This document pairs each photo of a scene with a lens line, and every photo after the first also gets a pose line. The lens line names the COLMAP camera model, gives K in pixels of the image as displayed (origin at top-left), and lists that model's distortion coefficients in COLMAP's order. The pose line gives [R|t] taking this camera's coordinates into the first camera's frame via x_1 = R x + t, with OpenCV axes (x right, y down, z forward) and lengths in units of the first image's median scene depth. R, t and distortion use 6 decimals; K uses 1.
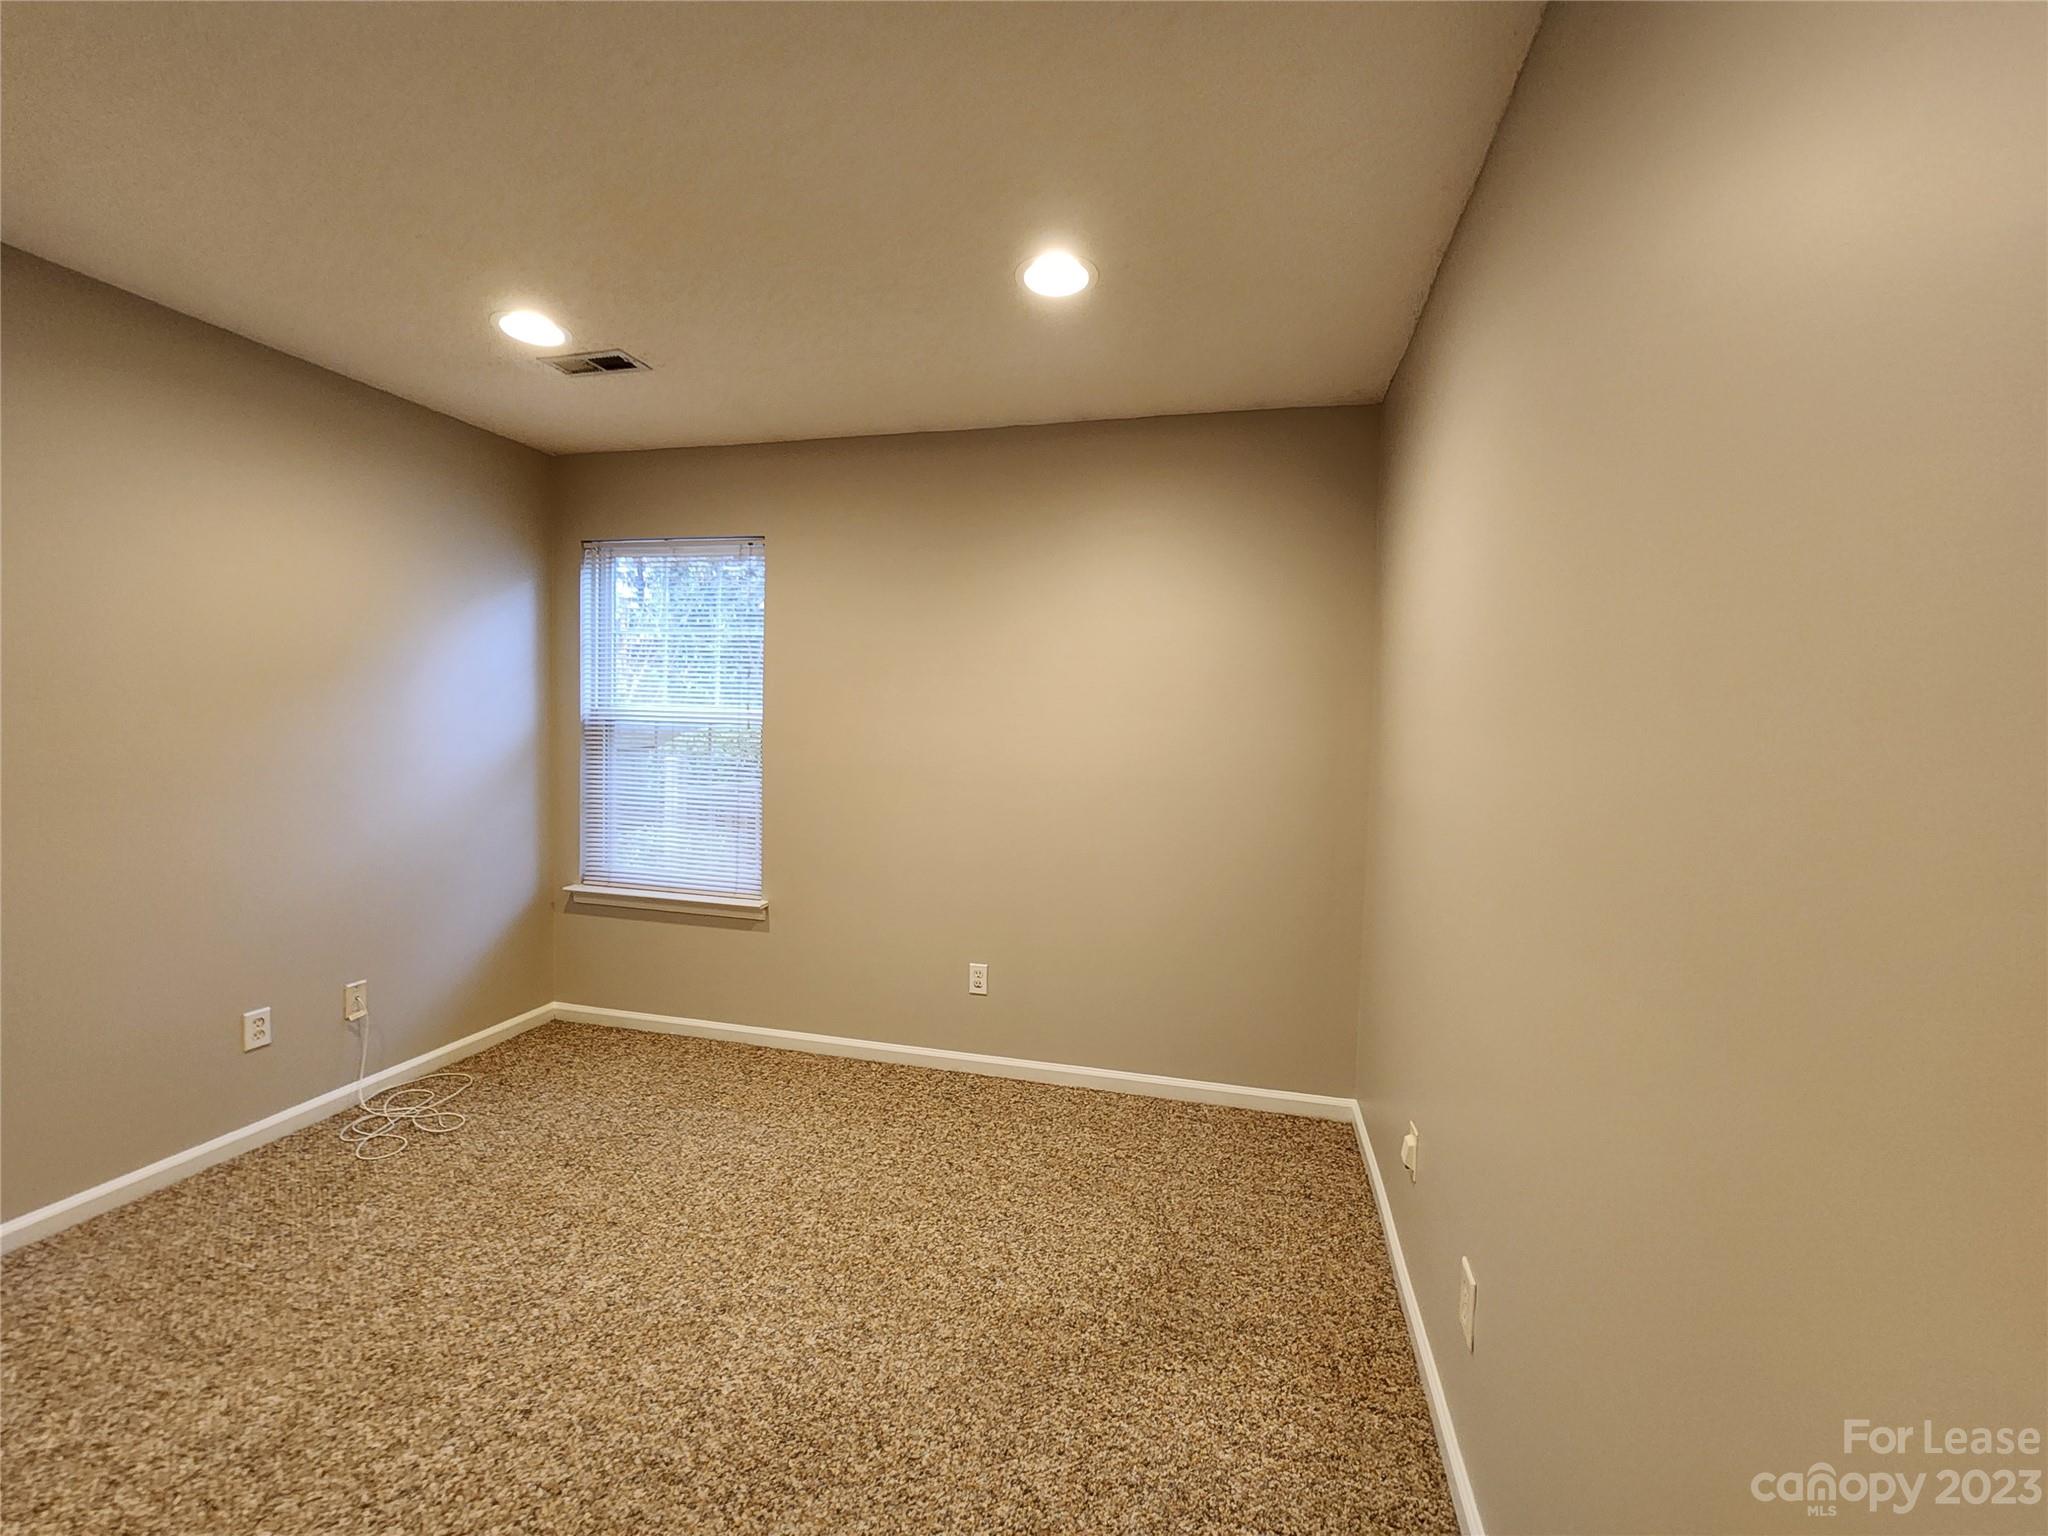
lens RADIAL K [[839.1, 0, 1034.8], [0, 839.1, 758.5], [0, 0, 1]] dist [0.001257, -0.001338]
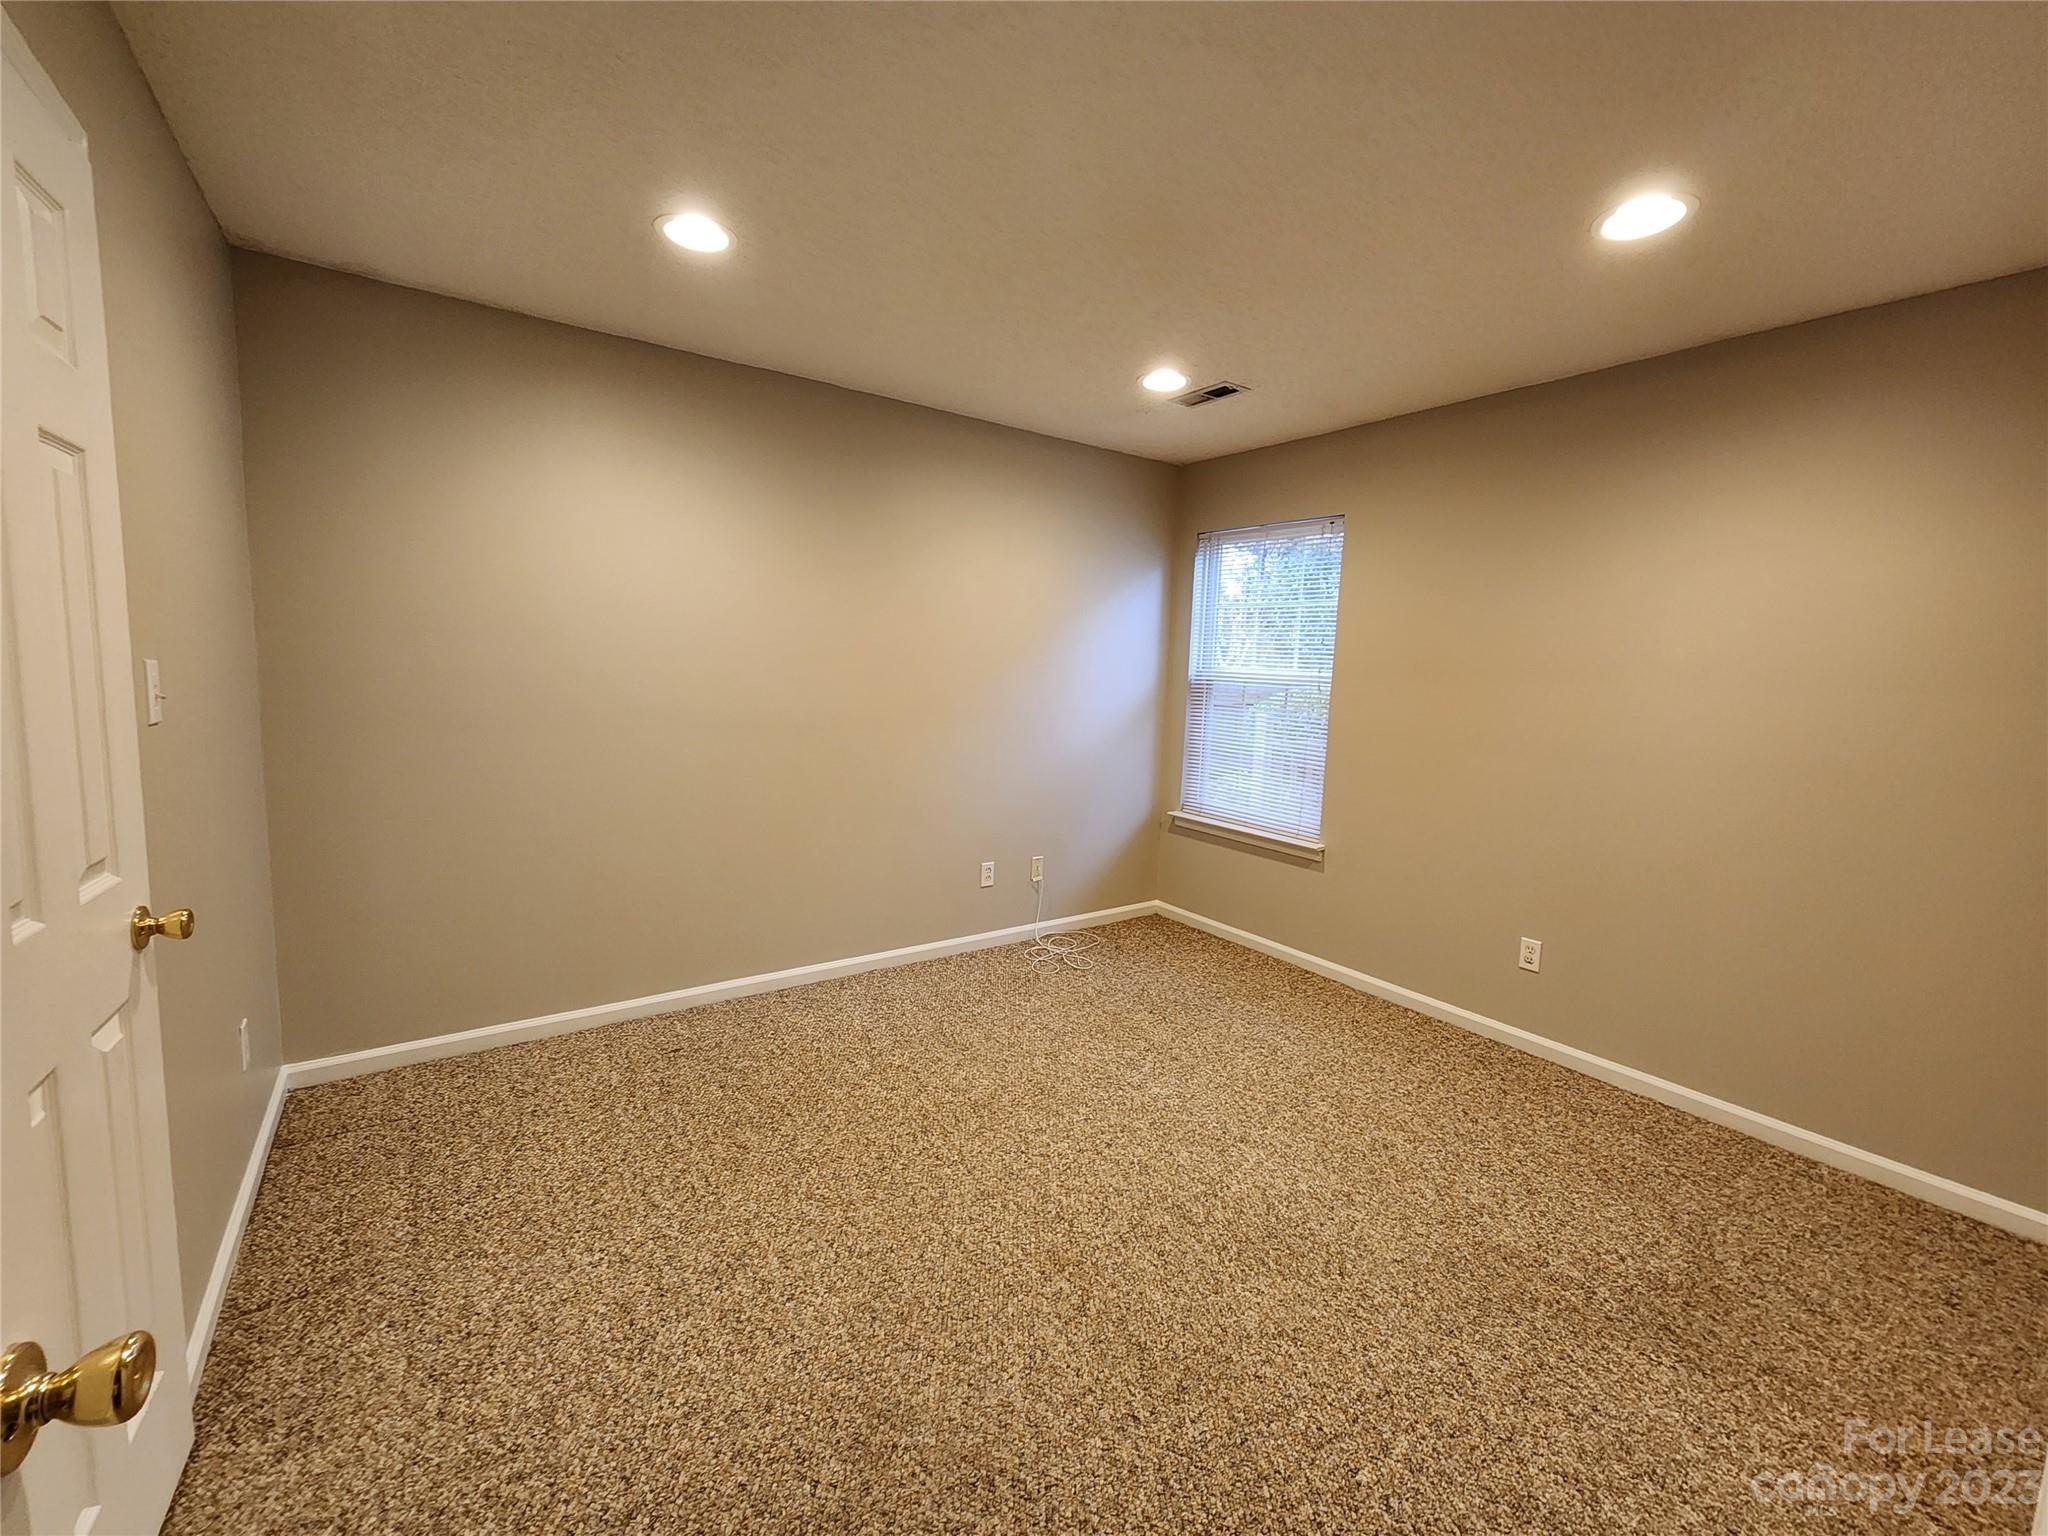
lens RADIAL K [[839.1, 0, 1034.8], [0, 839.1, 758.5], [0, 0, 1]] dist [0.001257, -0.001338]
pose [[0.765043, 0.079137, -0.639099, 0.122046], [-0.049801, 0.996719, 0.063805, 0.003579], [0.642051, -0.016986, 0.766474, -0.137081]]
